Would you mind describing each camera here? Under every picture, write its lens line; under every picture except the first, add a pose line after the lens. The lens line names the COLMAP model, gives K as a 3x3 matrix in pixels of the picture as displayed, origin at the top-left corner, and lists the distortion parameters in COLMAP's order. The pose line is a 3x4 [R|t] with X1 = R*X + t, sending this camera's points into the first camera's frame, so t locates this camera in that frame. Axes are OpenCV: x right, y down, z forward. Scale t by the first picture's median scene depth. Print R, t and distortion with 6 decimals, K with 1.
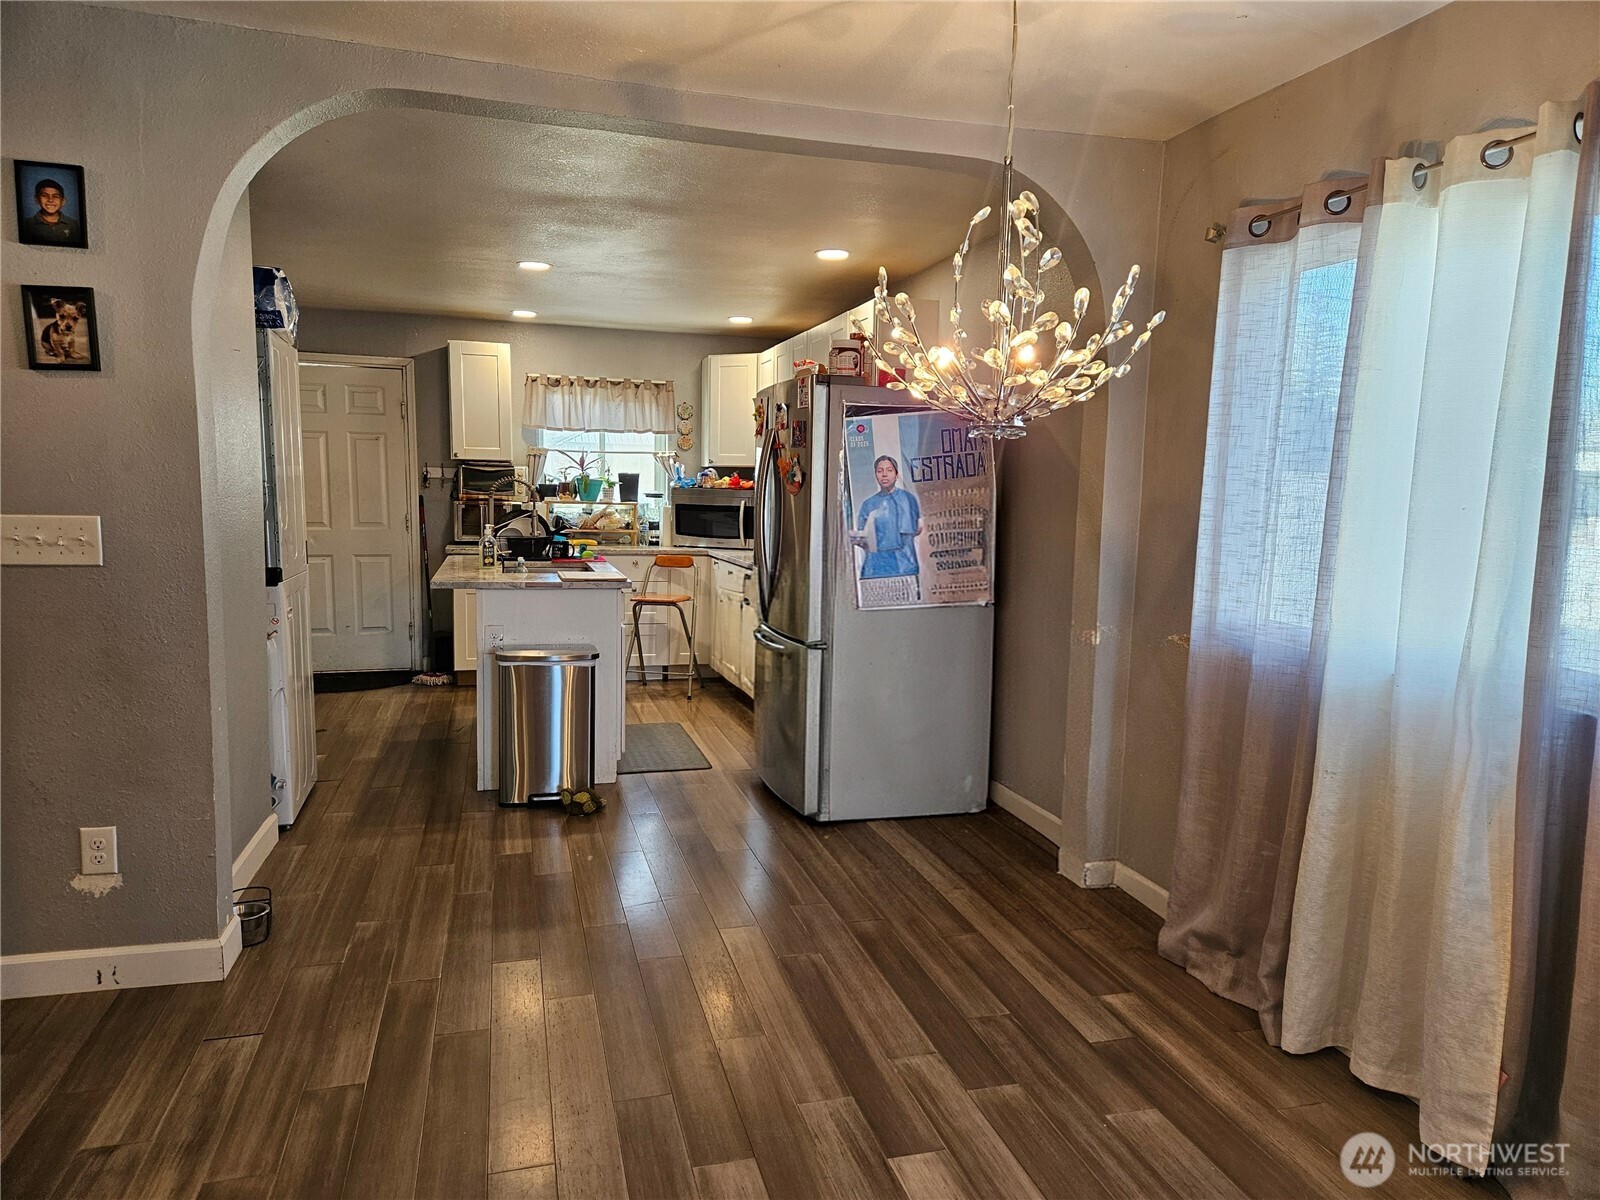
lens RADIAL K [[1060.2, 0, 817.1], [0, 1060.2, 615.5], [0, 0, 1]] dist [0.071397, -0.063178]
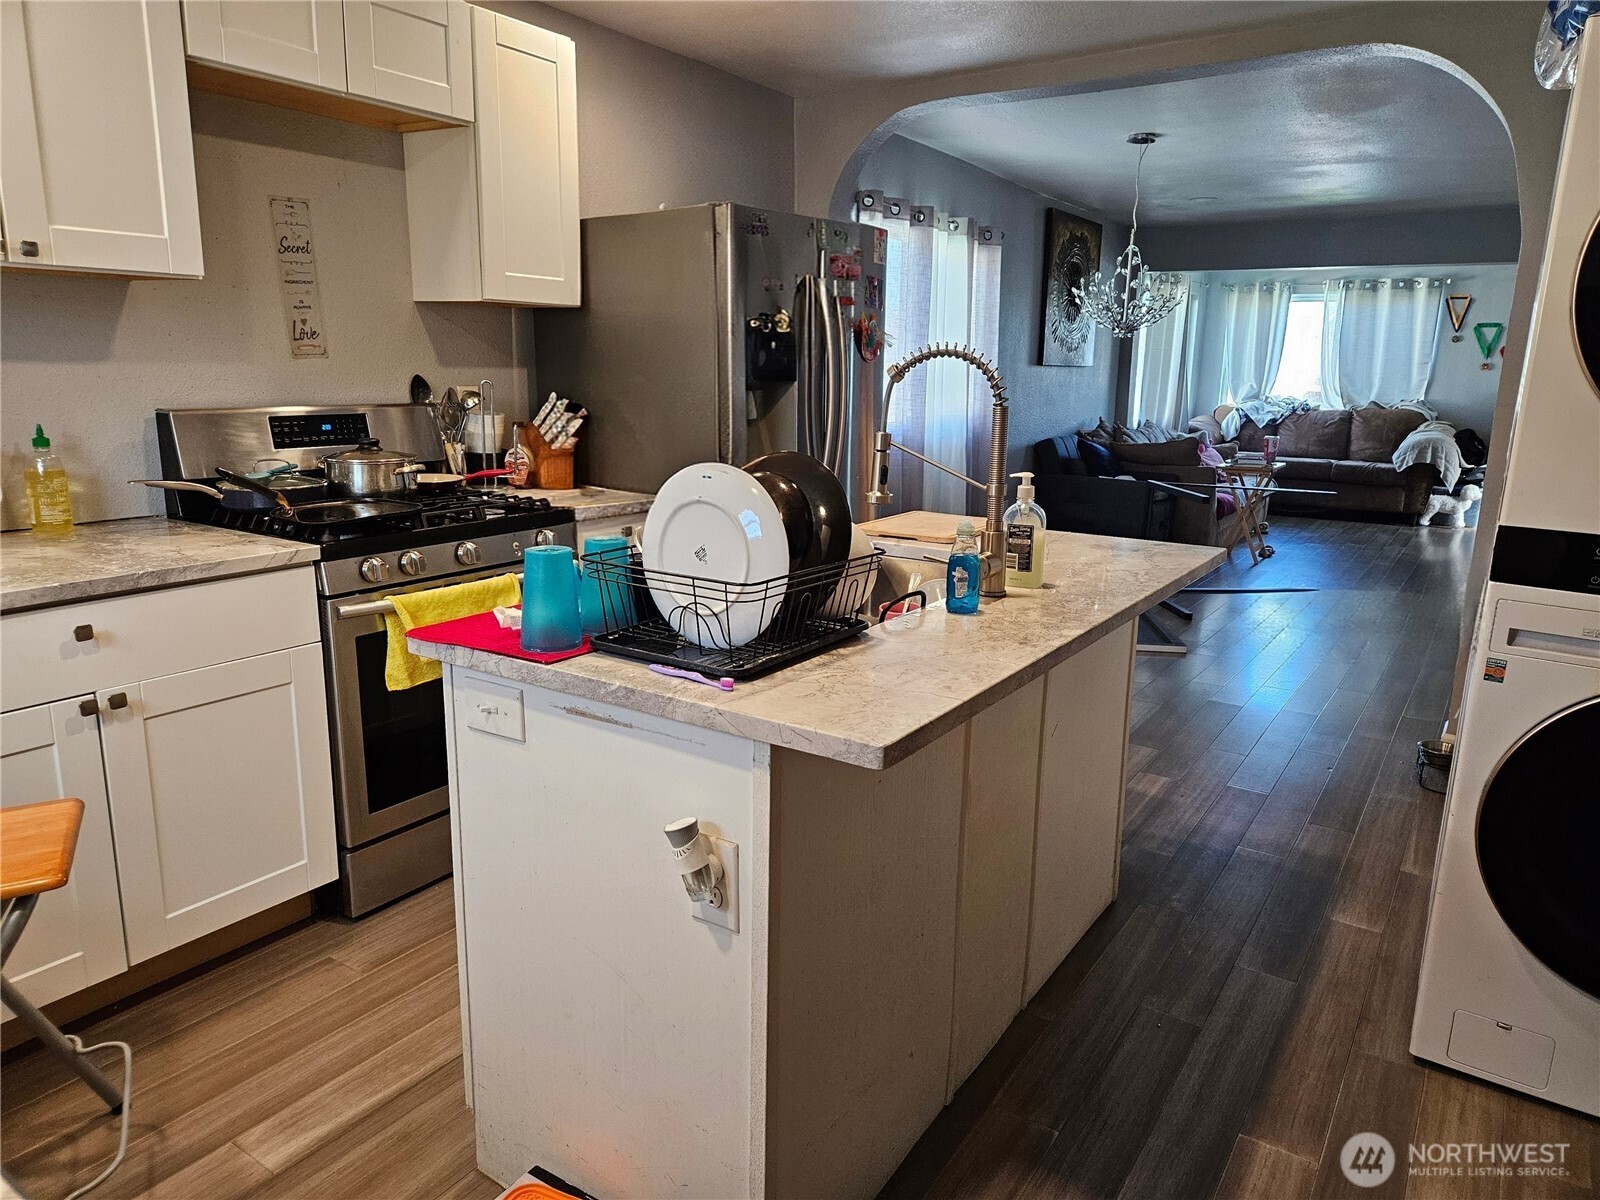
lens RADIAL K [[1060.2, 0, 812.5], [0, 1060.2, 613.4], [0, 0, 1]] dist [0.071397, -0.063178]
pose [[-0.642551, -0.210441, 0.736778, -0.552882], [0.060744, 0.944531, 0.322756, -0.166224], [-0.763831, 0.252142, -0.594127, 1.302791]]
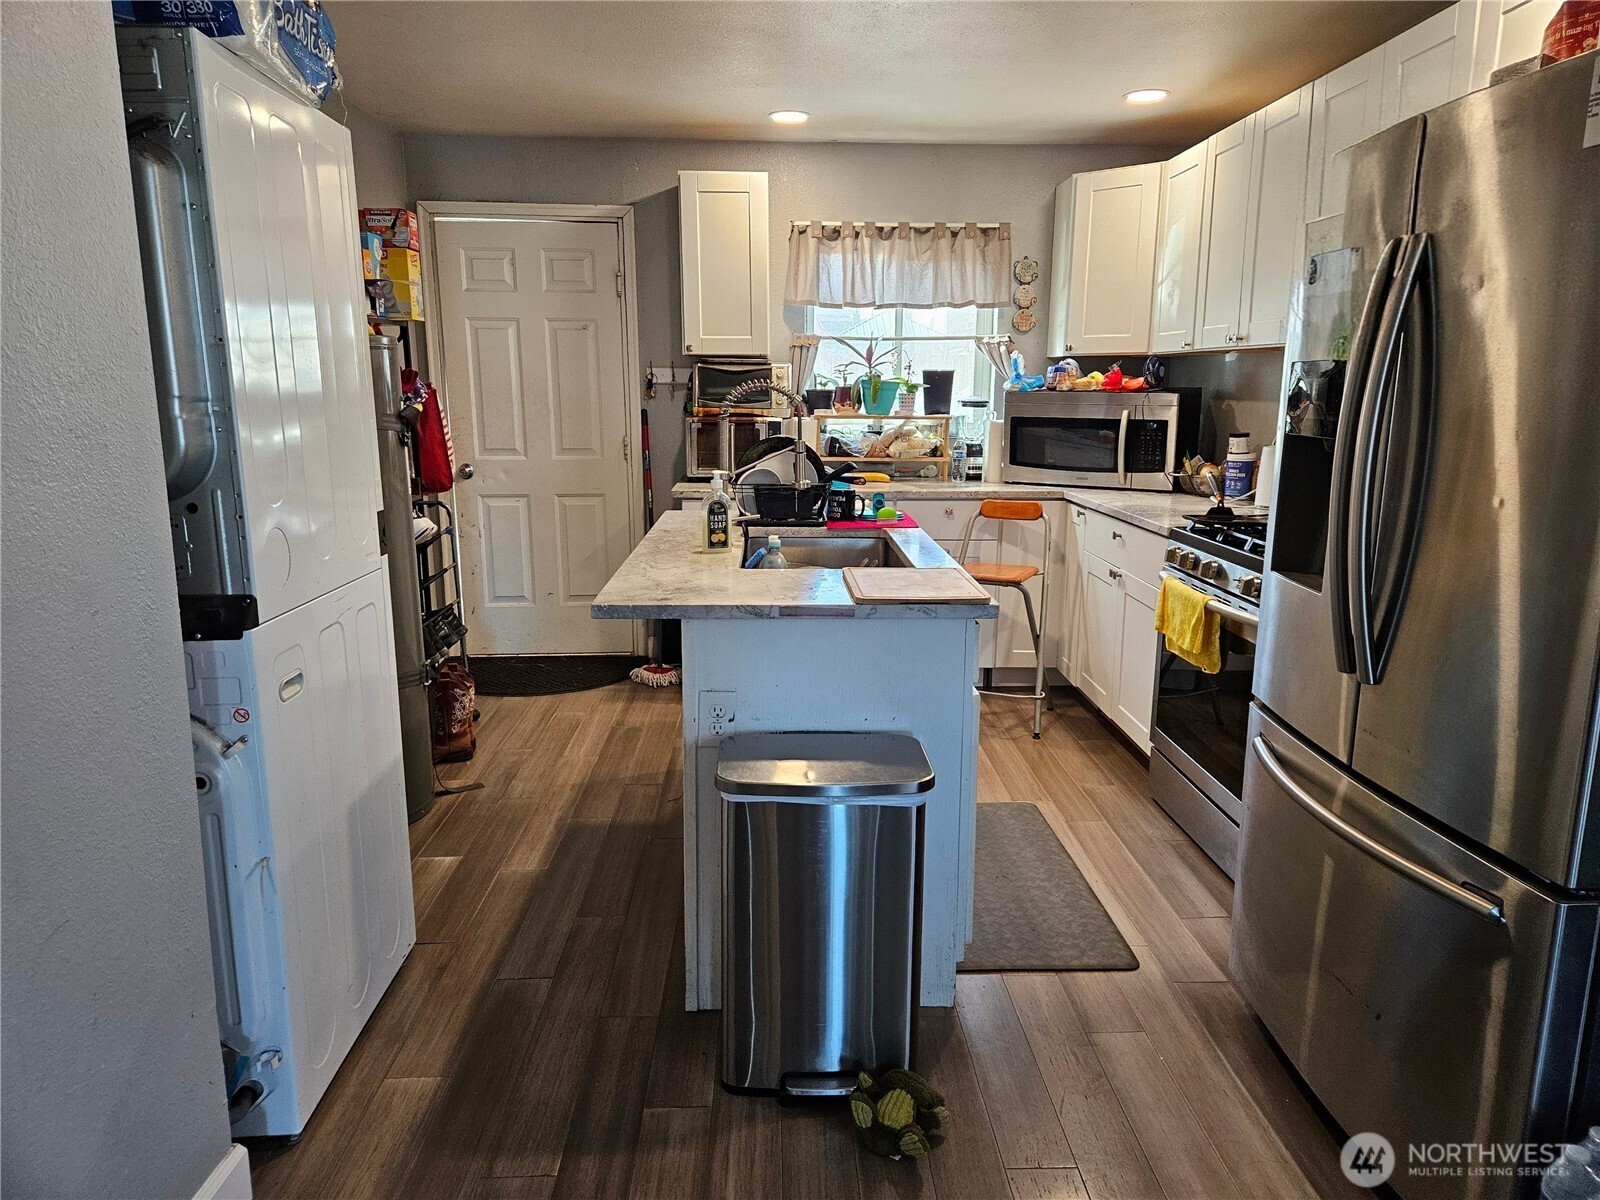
lens RADIAL K [[1060.2, 0, 817.4], [0, 1060.2, 593.4], [0, 0, 1]] dist [0.071397, -0.063178]
pose [[0.971028, 0.031156, -0.236928, -0.130101], [-0.014016, 0.997183, 0.073685, -0.063536], [0.238556, -0.068229, 0.968729, 0.487794]]
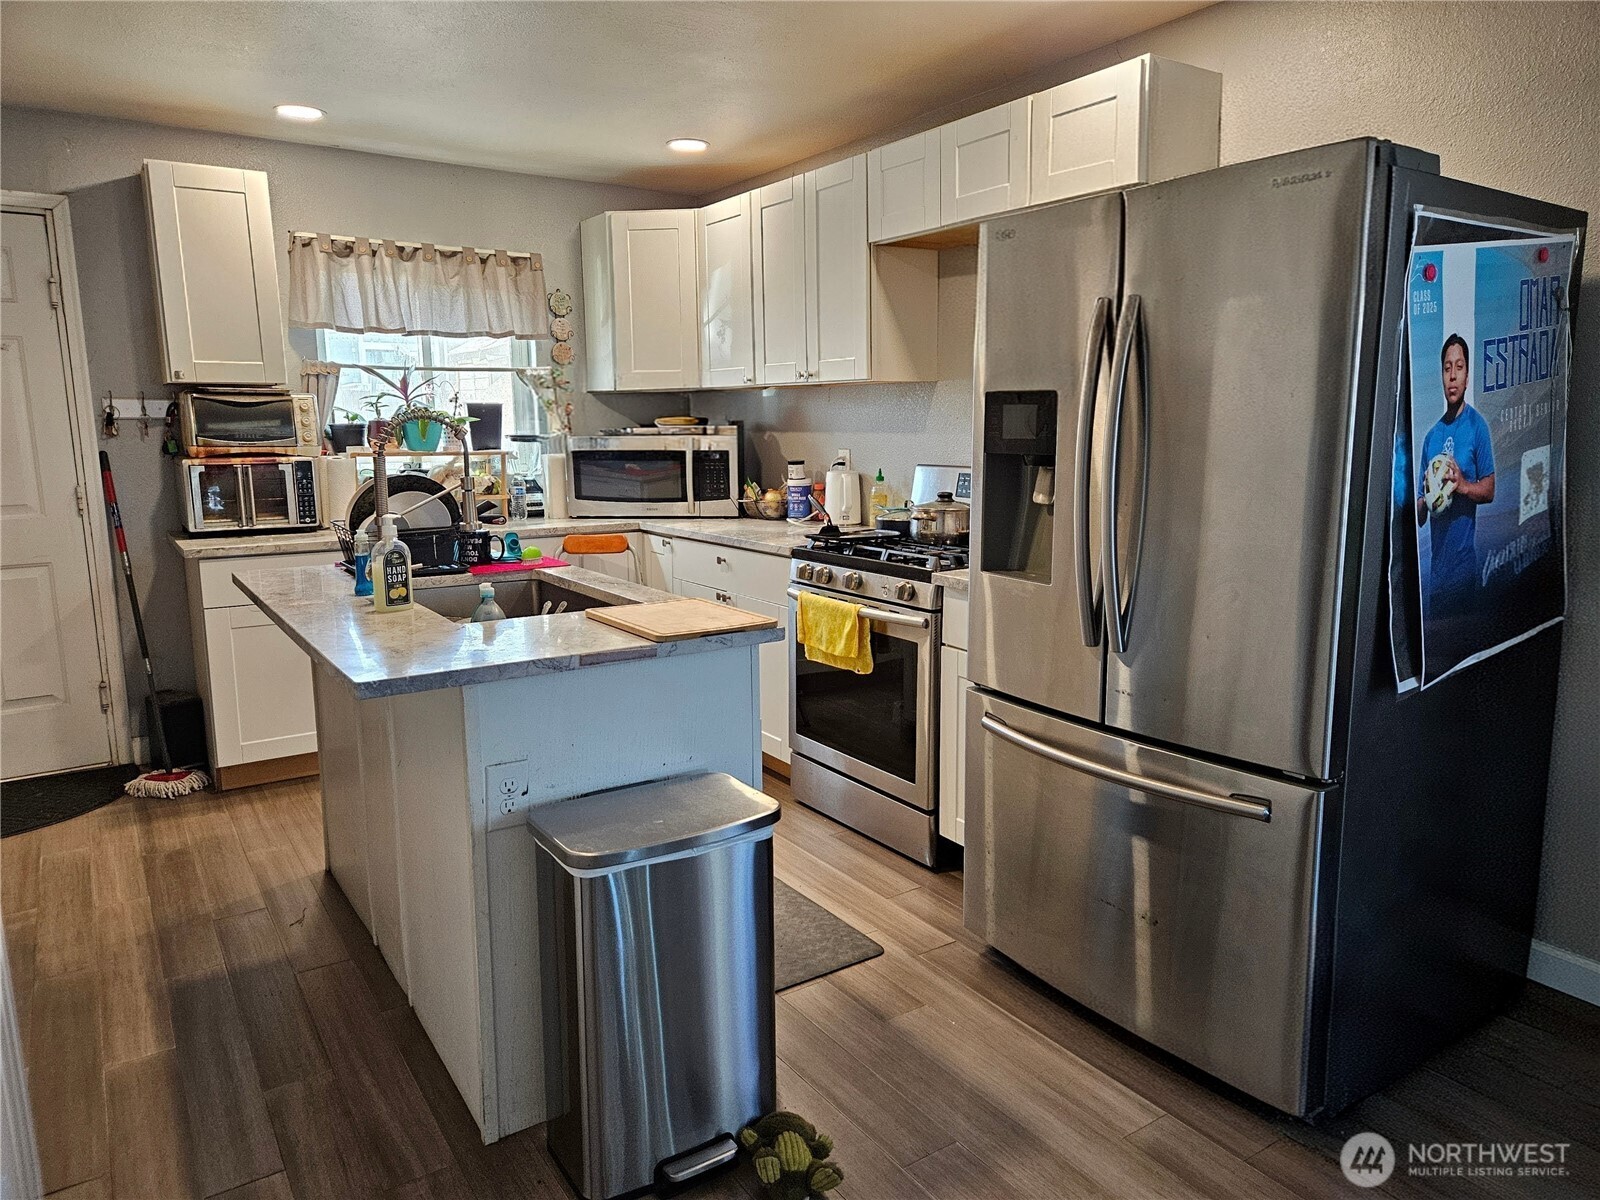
lens RADIAL K [[1060.2, 0, 820.1], [0, 1060.2, 598.6], [0, 0, 1]] dist [0.071397, -0.063178]
pose [[0.949247, -0.078115, 0.304676, -0.275867], [0.063569, 0.996326, 0.057391, -0.063814], [-0.308040, -0.035111, 0.950725, 0.502715]]
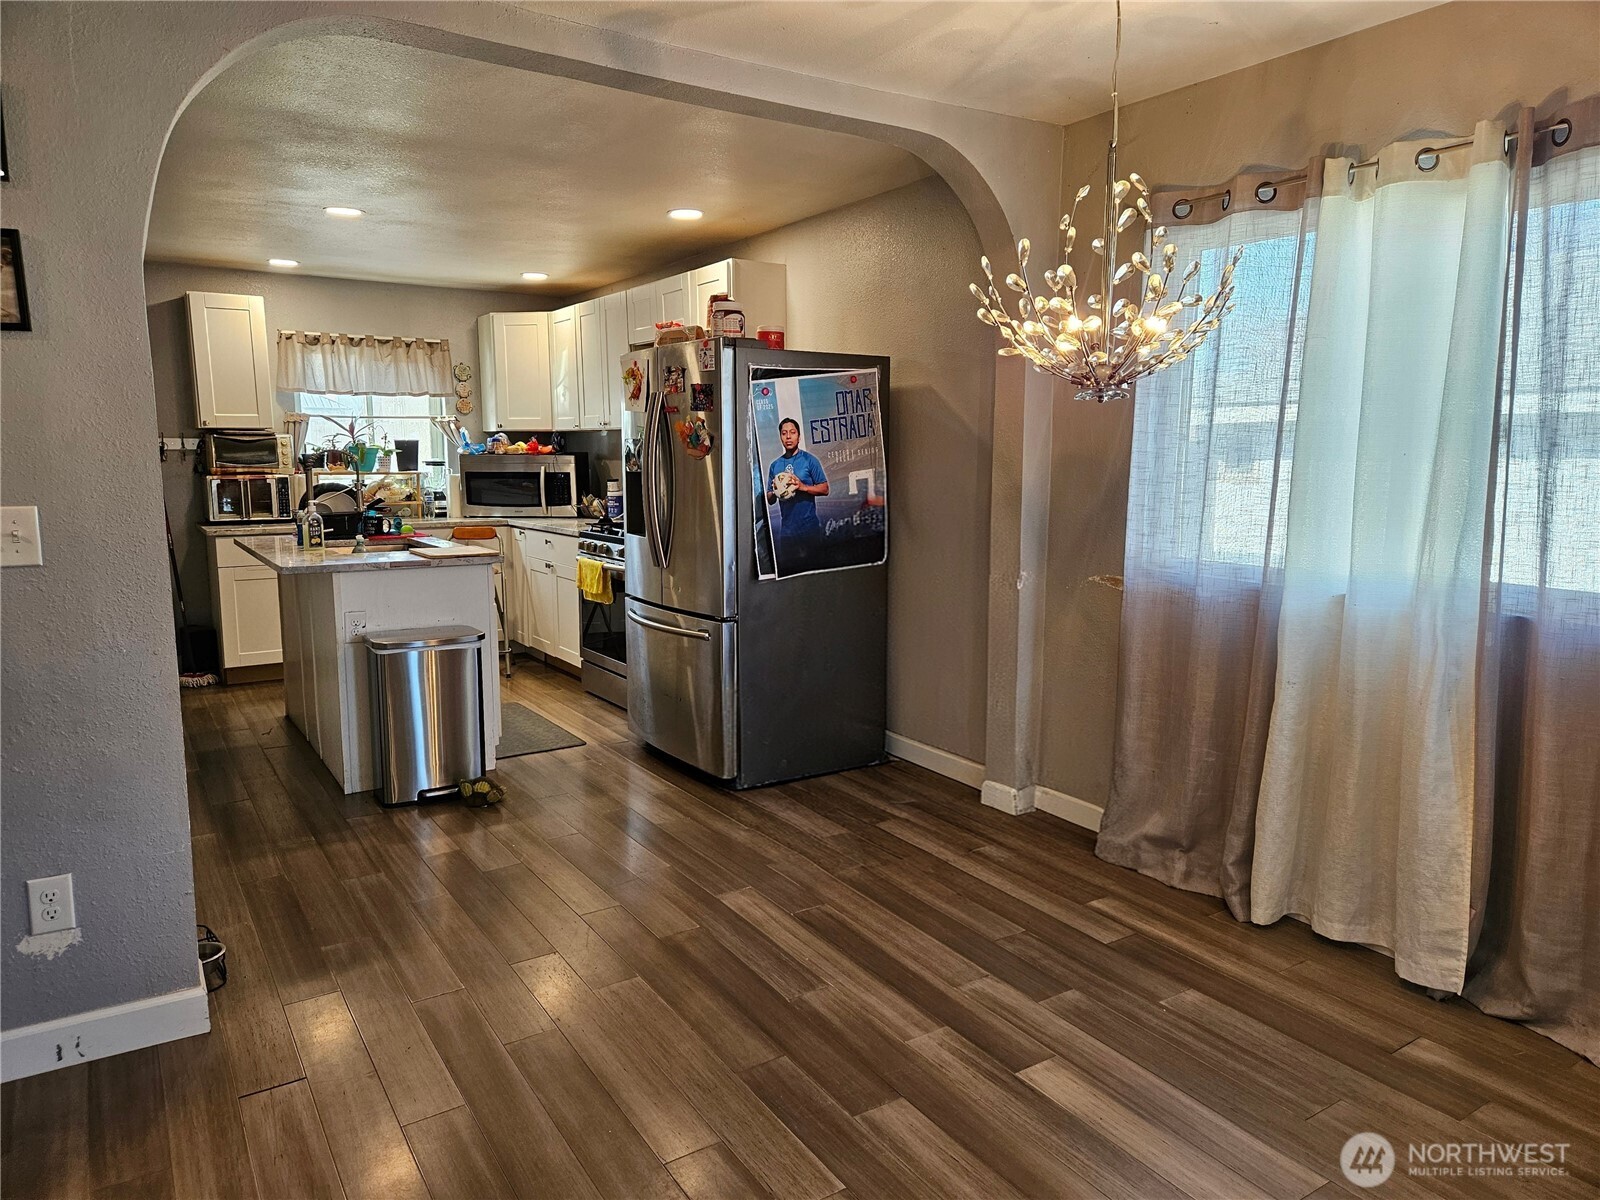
lens RADIAL K [[1060.2, 0, 805.2], [0, 1060.2, 599.6], [0, 0, 1]] dist [0.071397, -0.063178]
pose [[0.956109, -0.064347, 0.285859, -0.175553], [0.058093, 0.997851, 0.030312, -0.005484], [-0.287195, -0.012375, 0.957792, 0.015238]]
